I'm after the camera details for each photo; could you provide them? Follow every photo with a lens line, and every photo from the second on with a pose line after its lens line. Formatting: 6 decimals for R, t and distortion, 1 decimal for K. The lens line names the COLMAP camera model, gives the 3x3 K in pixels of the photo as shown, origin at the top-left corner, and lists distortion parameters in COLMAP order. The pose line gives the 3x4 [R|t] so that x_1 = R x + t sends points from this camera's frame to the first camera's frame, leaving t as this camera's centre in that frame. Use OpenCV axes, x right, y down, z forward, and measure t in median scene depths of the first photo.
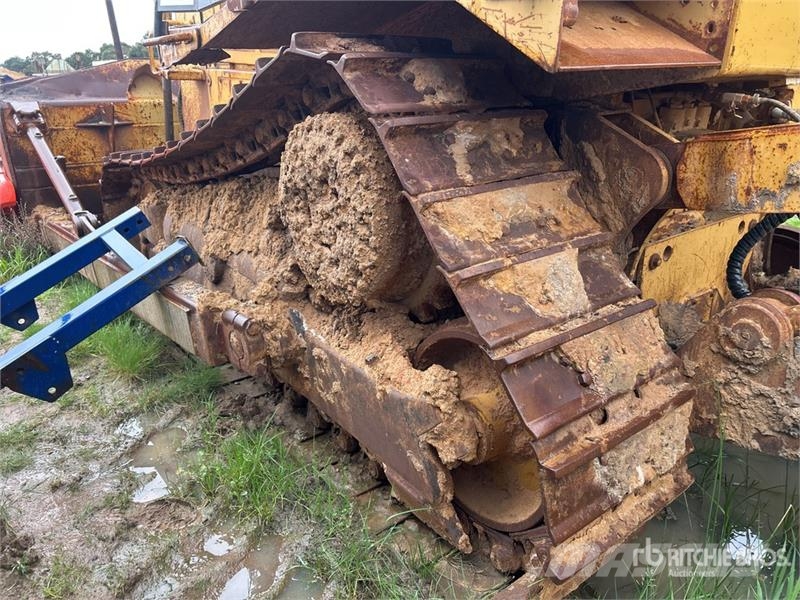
lens RADIAL K [[583.5, 0, 400.0], [0, 583.5, 300.0], [0, 0, 1]] dist [0.072086, -0.072564]
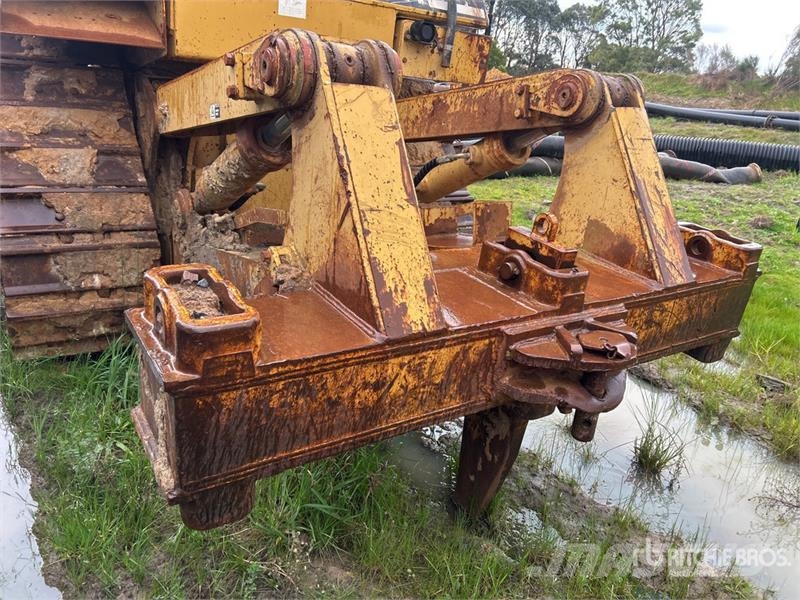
lens RADIAL K [[600.5, 0, 401.2], [0, 600.5, 295.9], [0, 0, 1]] dist [0.072789, -0.084913]
pose [[0.991595, 0.124414, -0.035516, 0.802022], [-0.125228, 0.991890, -0.021709, 0.159056], [0.032527, 0.025974, 0.999133, -0.430498]]
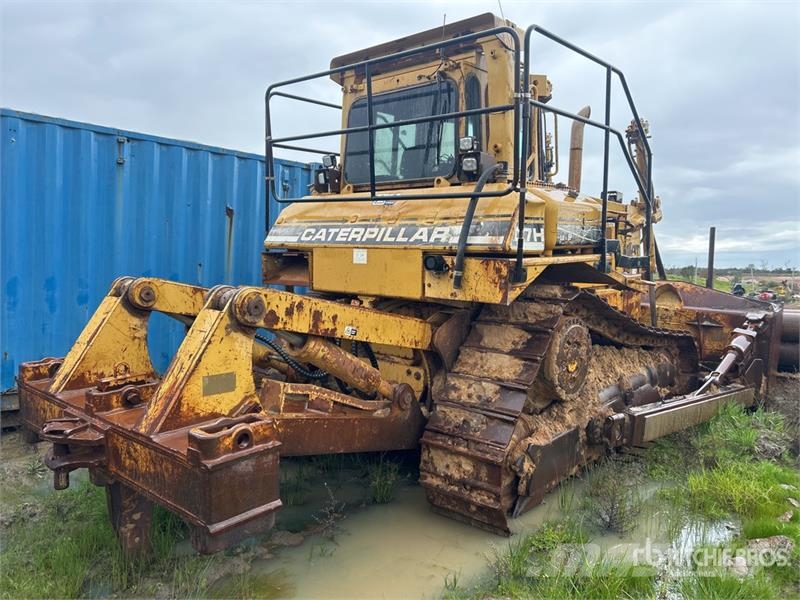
lens RADIAL K [[600.5, 0, 401.2], [0, 600.5, 295.9], [0, 0, 1]] dist [0.072789, -0.084913]
pose [[0.179265, 0.074977, -0.980940, 2.239340], [-0.381352, 0.924429, 0.000966, -0.318985], [0.906882, 0.373911, 0.194311, 0.494286]]
